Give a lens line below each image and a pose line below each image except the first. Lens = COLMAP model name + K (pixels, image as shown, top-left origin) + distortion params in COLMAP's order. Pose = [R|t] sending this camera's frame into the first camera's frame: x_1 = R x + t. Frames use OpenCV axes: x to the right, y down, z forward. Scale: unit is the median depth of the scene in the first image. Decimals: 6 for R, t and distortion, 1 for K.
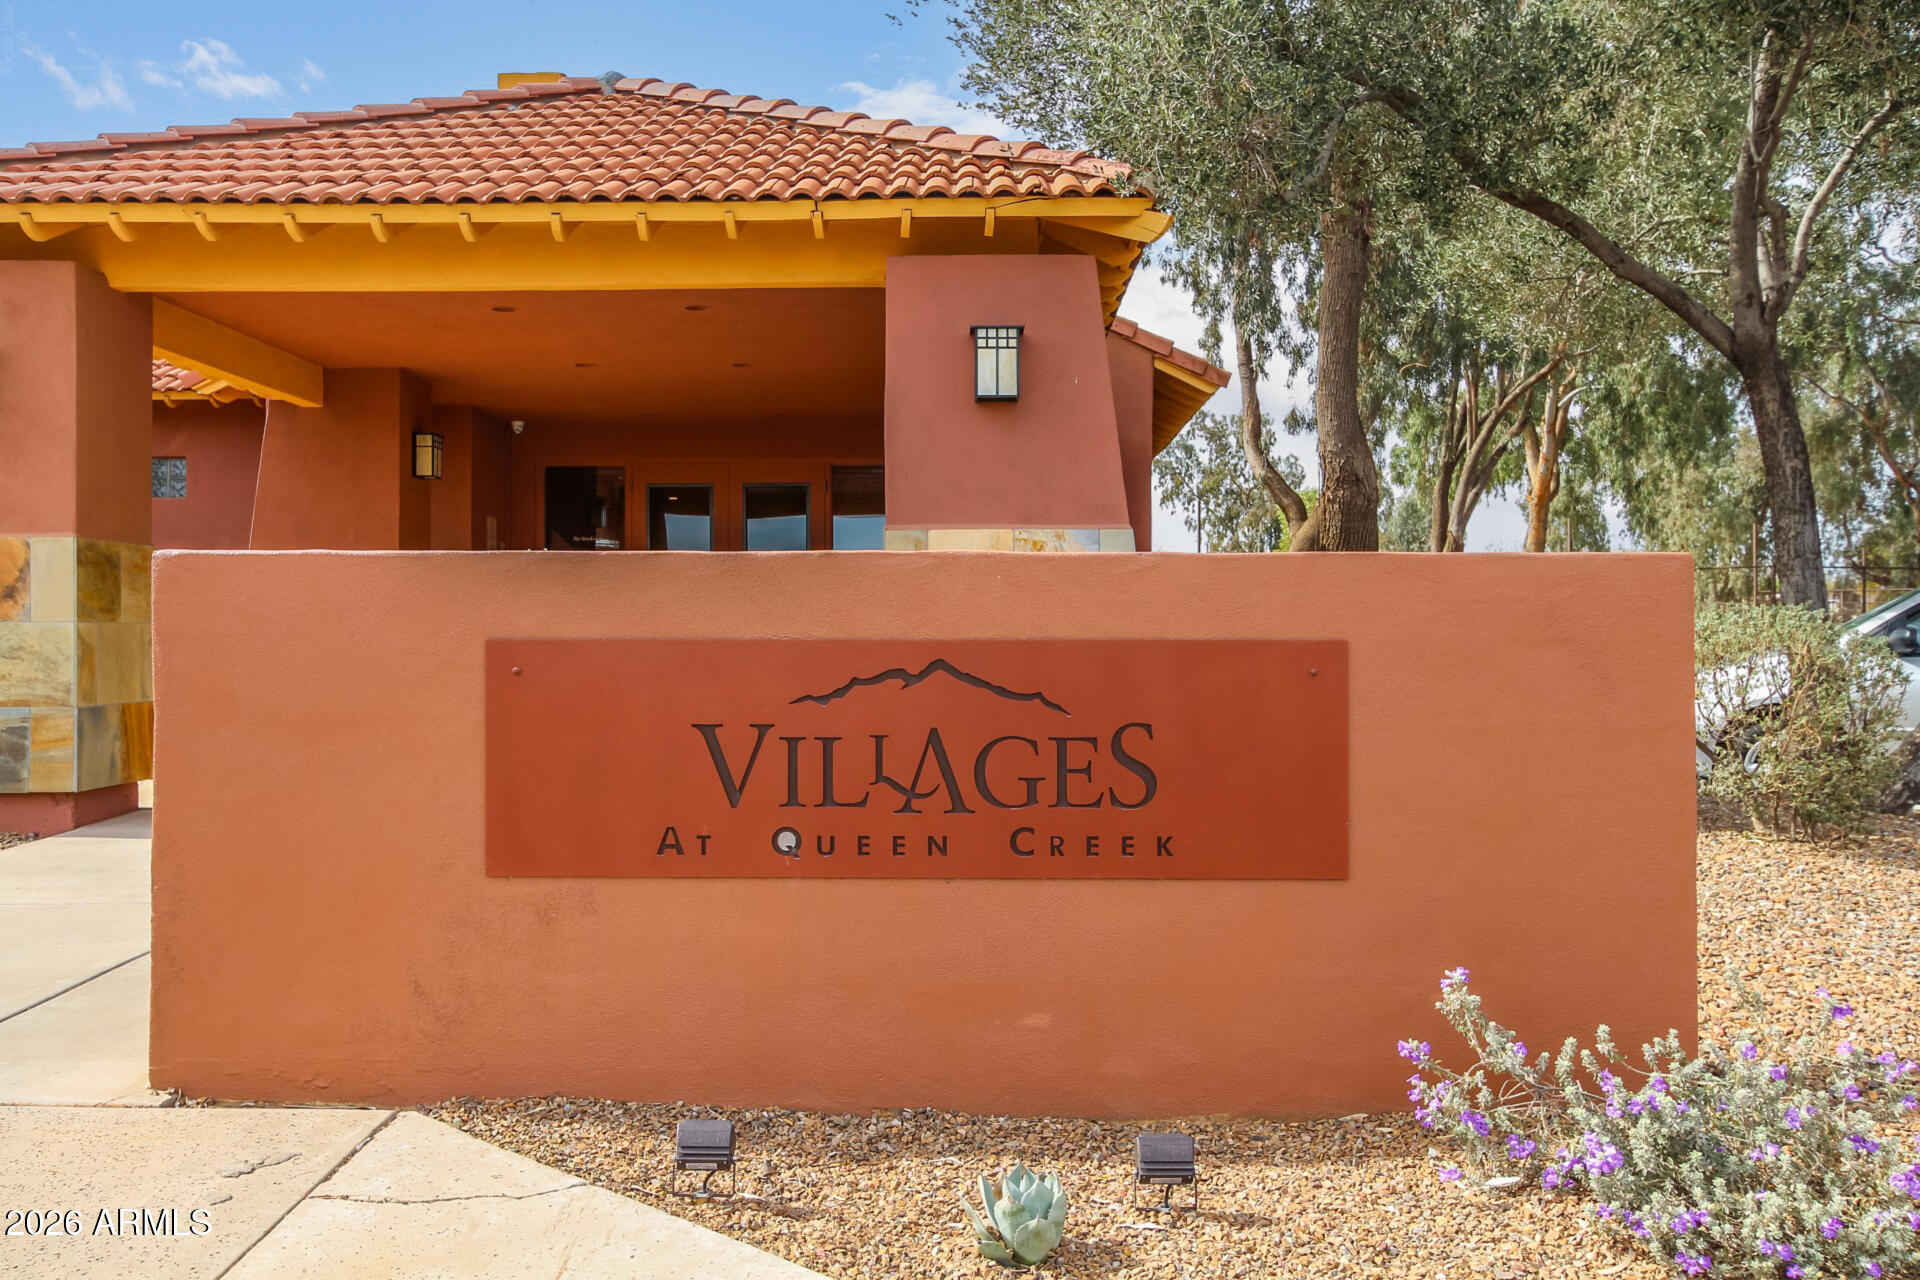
lens RADIAL K [[1566.1, 0, 960.0], [0, 1566.1, 640.0], [0, 0, 1]] dist [0.006567, 0.001522]
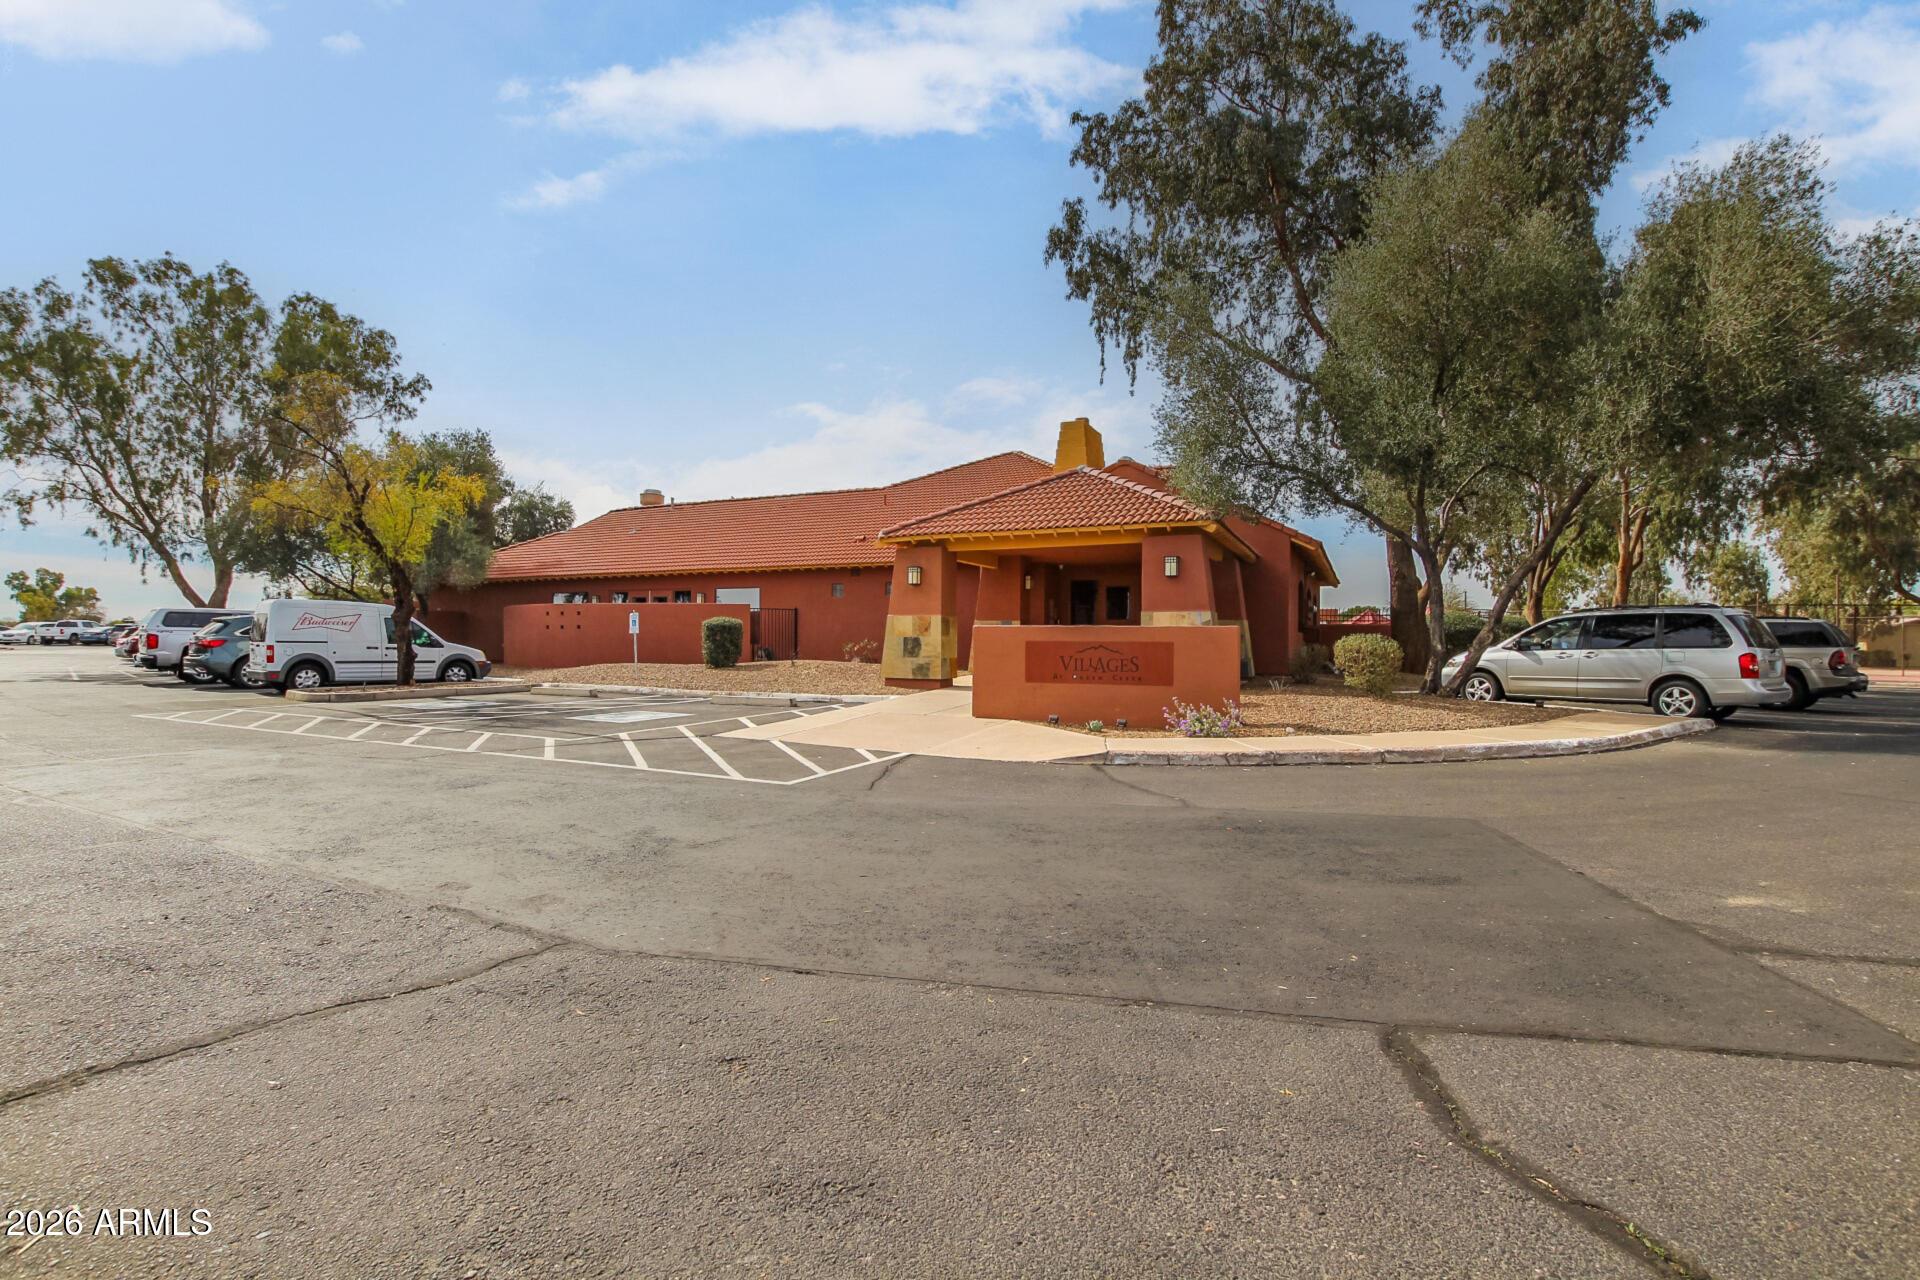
lens RADIAL K [[948.2, 0, 960.0], [0, 948.2, 640.0], [0, 0, 1]] dist [0.000331, 0.000404]
pose [[0.912760, 0.004454, -0.408472, 0.476093], [-0.006538, 0.999972, -0.003707, 0.004890], [0.408444, 0.006054, 0.912763, -1.204974]]
